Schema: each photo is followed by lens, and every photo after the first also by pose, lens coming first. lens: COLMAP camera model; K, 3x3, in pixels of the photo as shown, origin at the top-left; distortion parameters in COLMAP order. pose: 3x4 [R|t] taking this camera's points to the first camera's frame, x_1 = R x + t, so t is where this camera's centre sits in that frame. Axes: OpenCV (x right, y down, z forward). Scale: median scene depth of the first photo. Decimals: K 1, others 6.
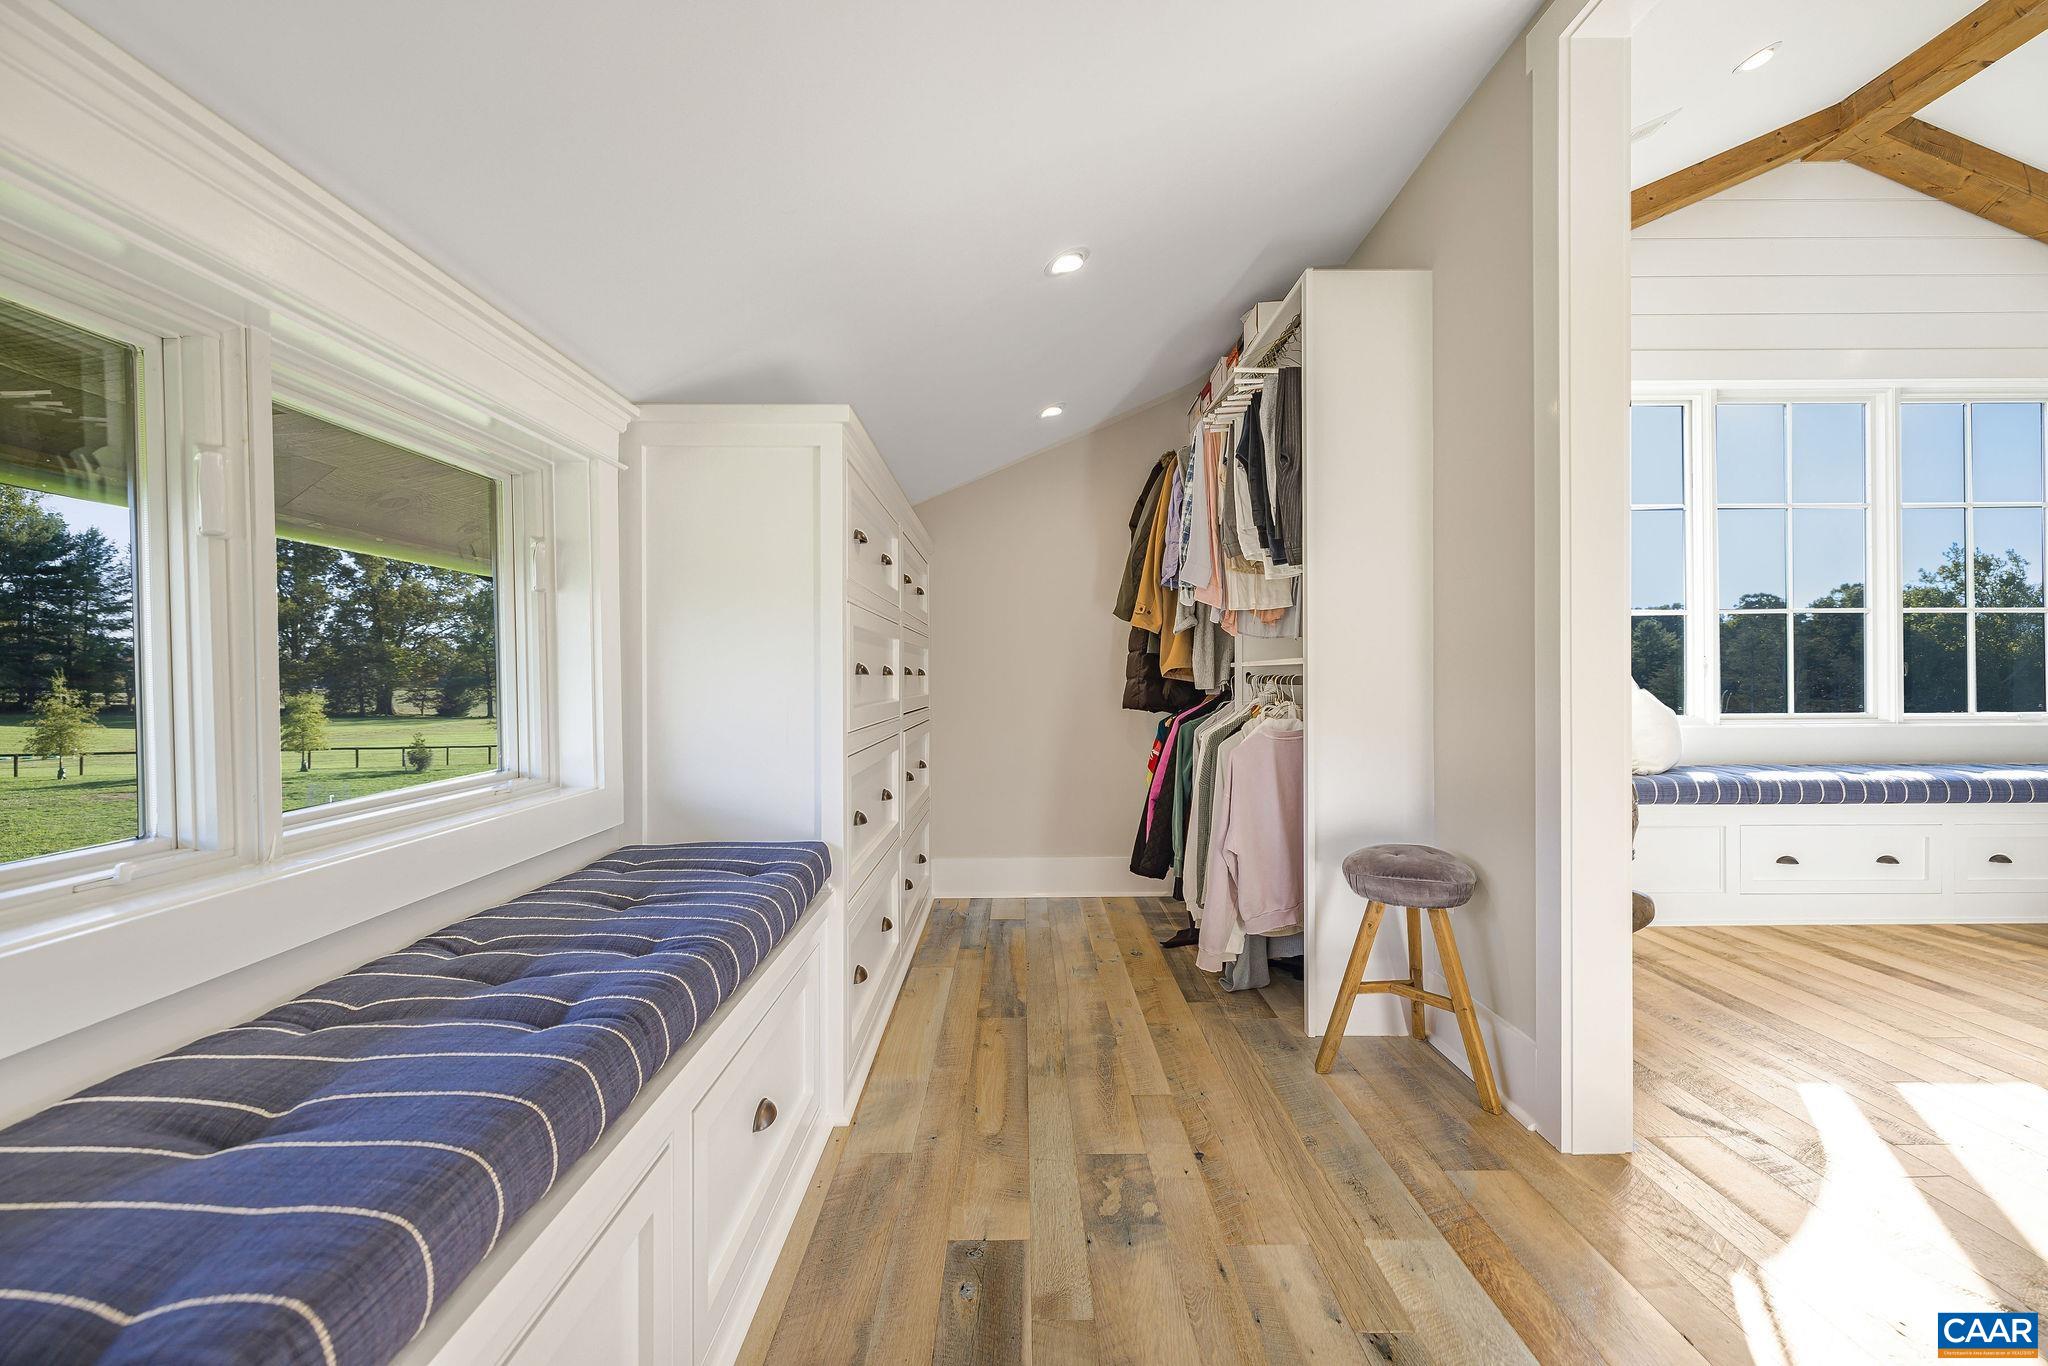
lens RADIAL K [[857.1, 0, 1026.1], [0, 857.1, 679.1], [0, 0, 1]] dist [0.001207, 0.000214]
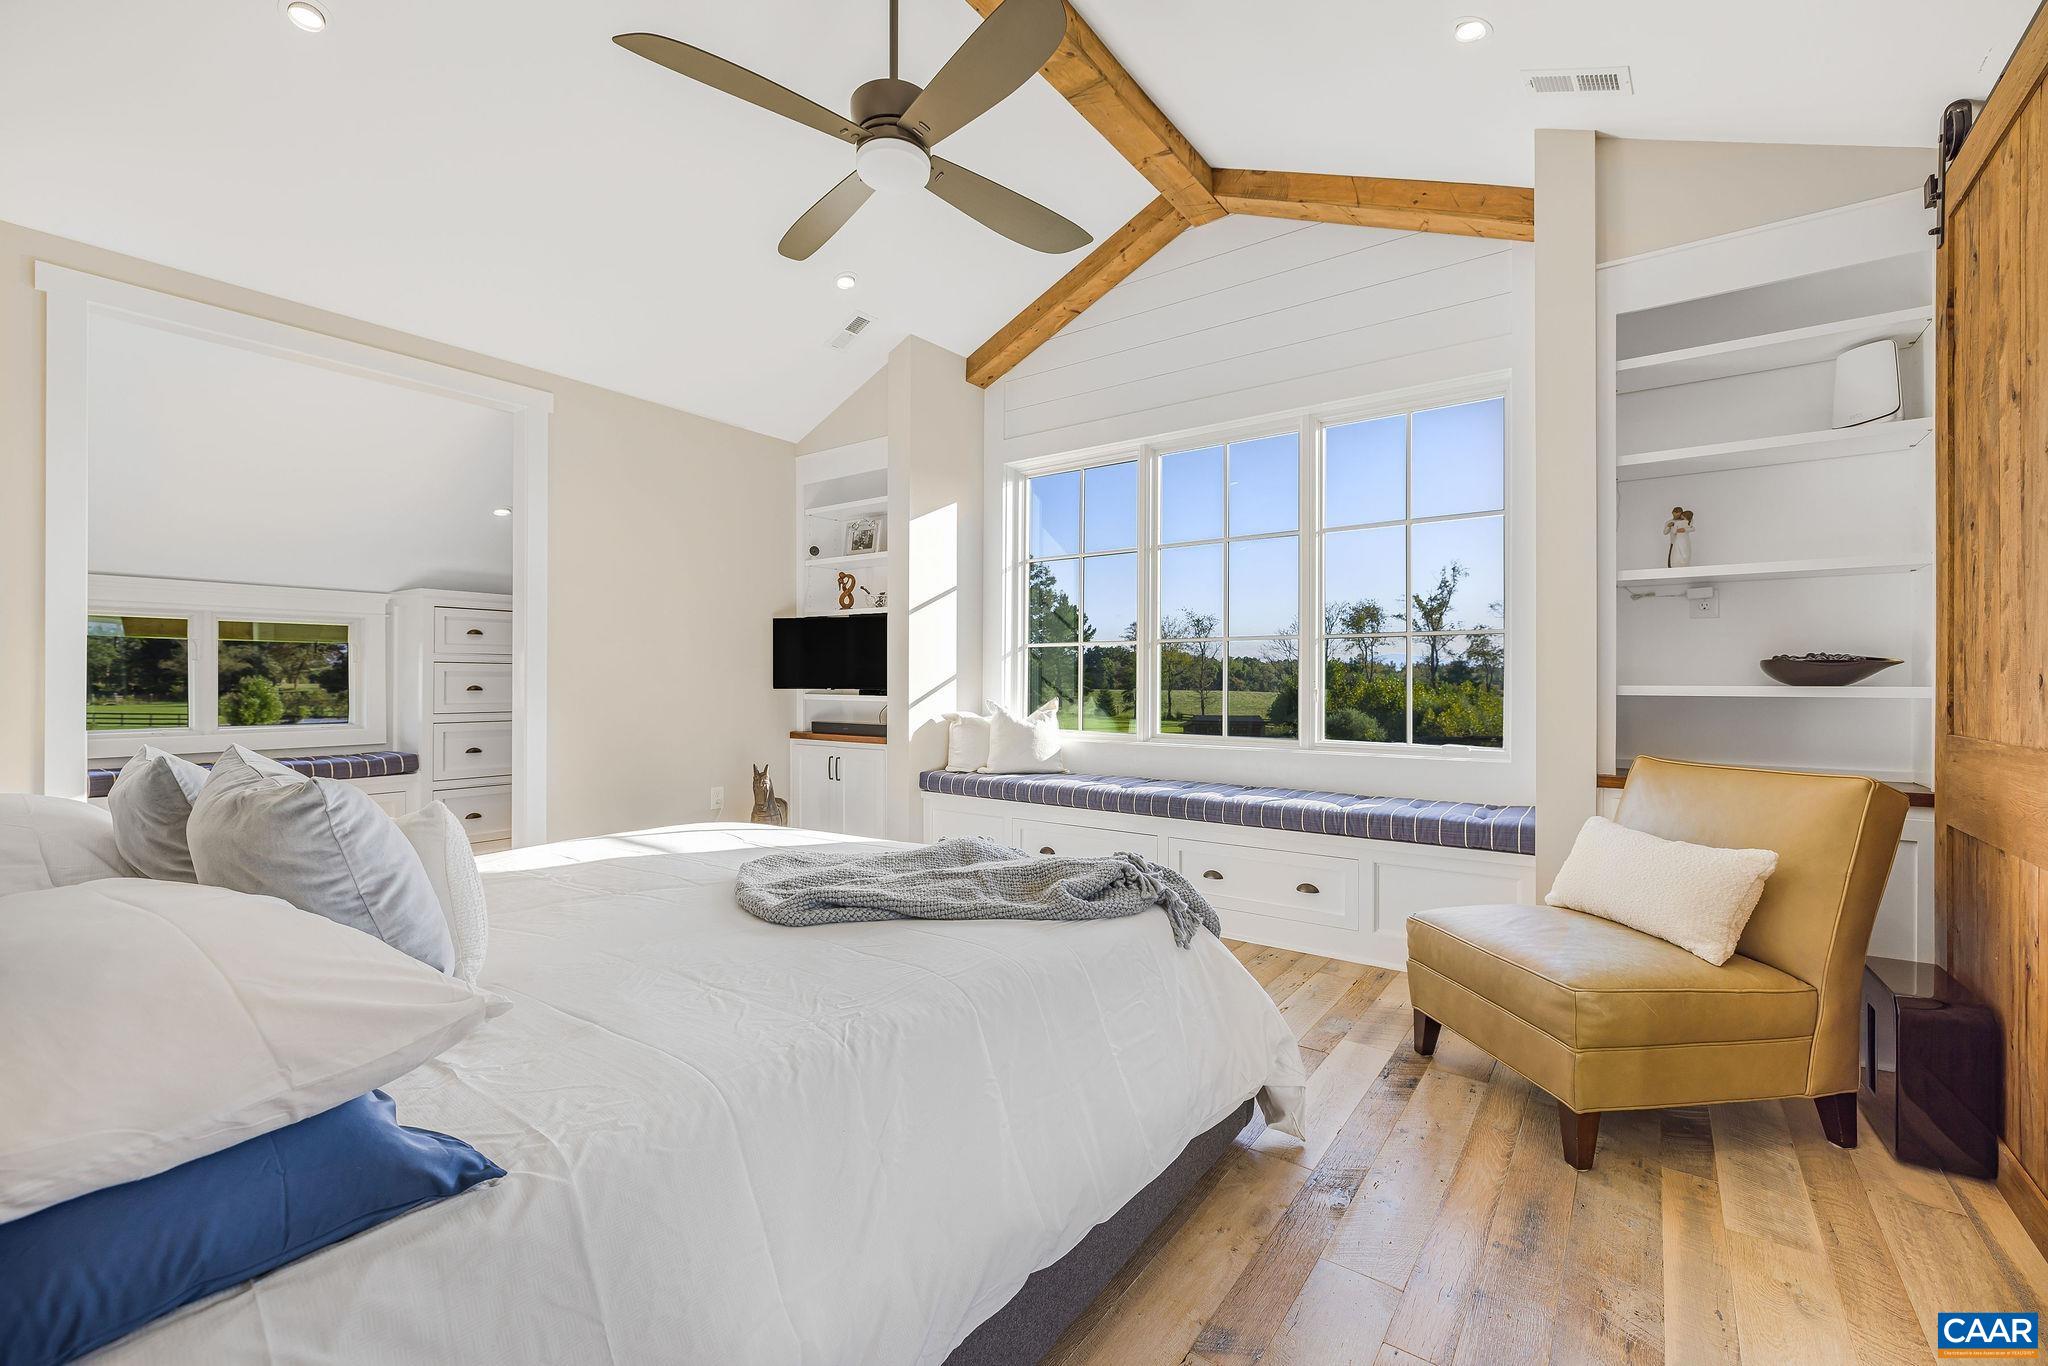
lens RADIAL K [[862.2, 0, 1020.8], [0, 862.2, 692.1], [0, 0, 1]] dist [0.001358, 0.000094]
pose [[0.799233, 0.011223, -0.600916, 1.434439], [-0.012927, 0.999915, 0.001482, -0.015543], [0.600882, 0.006584, 0.799311, -0.001399]]
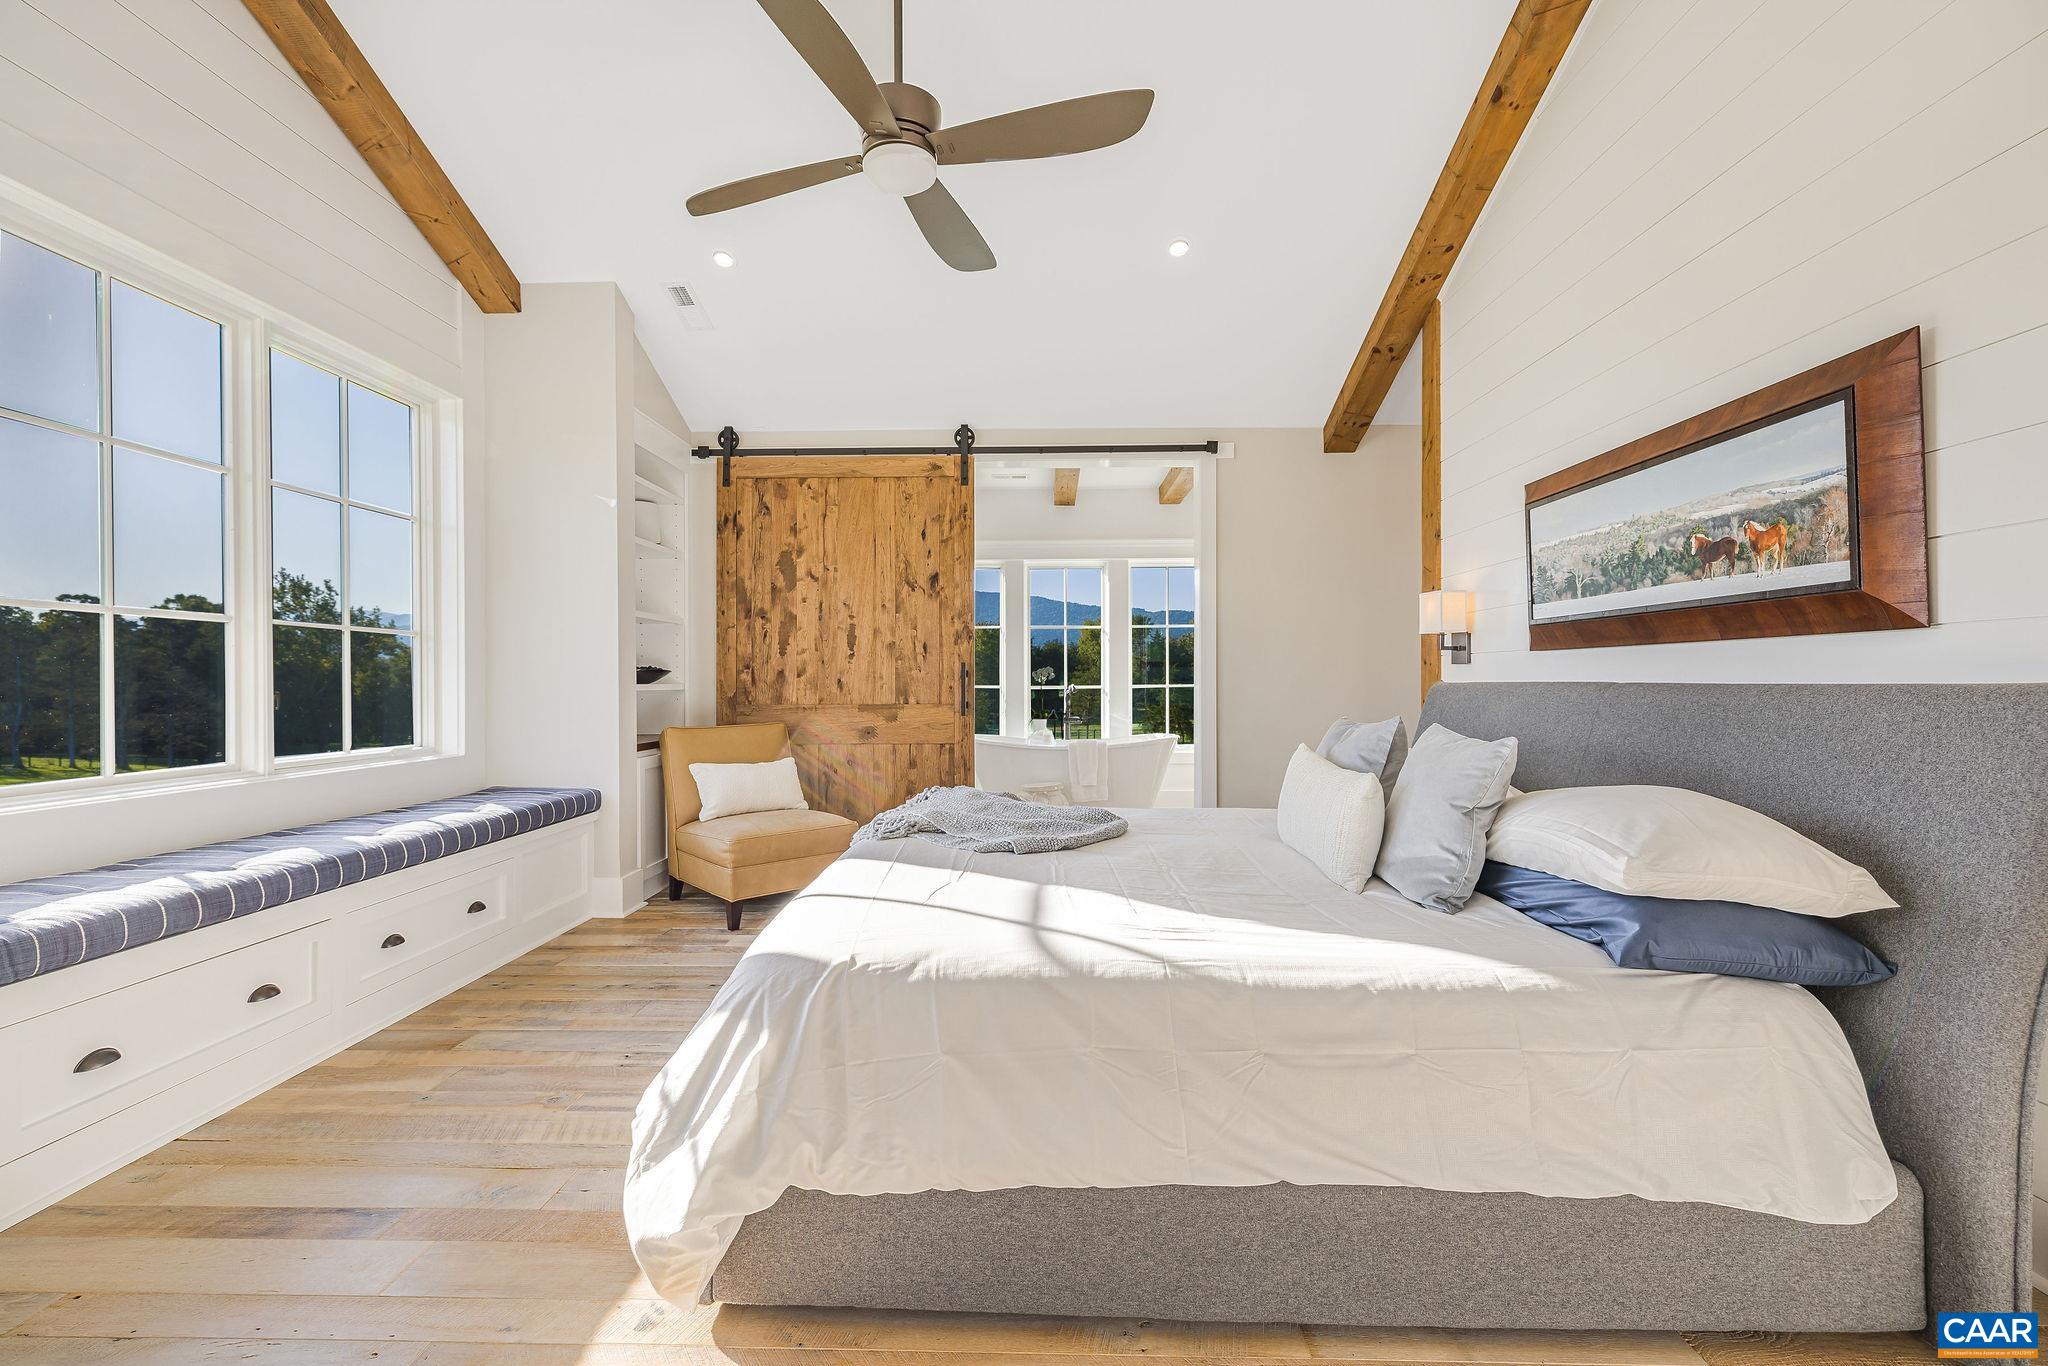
lens RADIAL K [[857.1, 0, 1026.1], [0, 857.1, 679.1], [0, 0, 1]] dist [0.001207, 0.000214]
pose [[0.031811, 0.007724, 0.999464, 0.315347], [0.006262, 0.999949, -0.007927, -0.022698], [-0.999474, 0.006511, 0.031761, 0.343368]]
